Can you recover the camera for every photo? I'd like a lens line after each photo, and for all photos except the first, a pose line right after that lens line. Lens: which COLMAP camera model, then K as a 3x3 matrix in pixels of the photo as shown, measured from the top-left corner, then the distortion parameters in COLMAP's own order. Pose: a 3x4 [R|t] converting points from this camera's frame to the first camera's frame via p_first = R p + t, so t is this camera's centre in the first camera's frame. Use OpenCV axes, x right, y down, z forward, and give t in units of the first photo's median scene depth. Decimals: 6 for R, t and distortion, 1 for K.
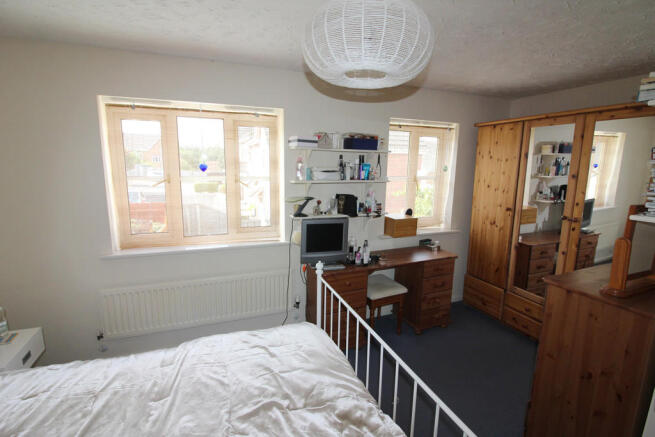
lens RADIAL K [[300.0, 0, 327.5], [0, 300.0, 218.5], [0, 0, 1]] dist [-0.019998, -0.001393]
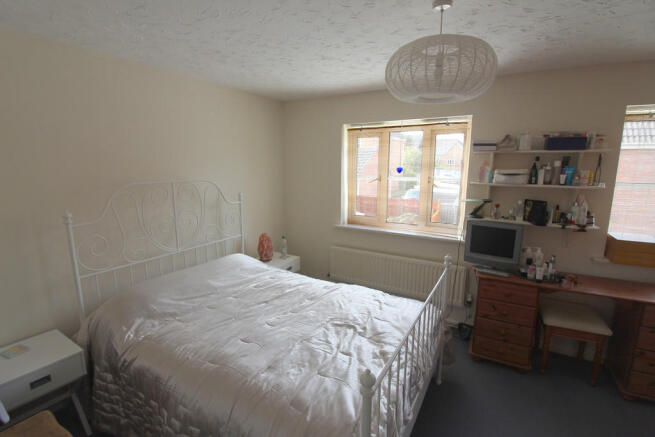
lens RADIAL K [[300.0, 0, 327.5], [0, 300.0, 218.5], [0, 0, 1]] dist [-0.019998, -0.001393]
pose [[0.620369, 0.125105, -0.774268, 0.416407], [-0.131473, 0.989815, 0.054592, 0.007732], [0.773212, 0.067928, 0.630499, -0.044935]]
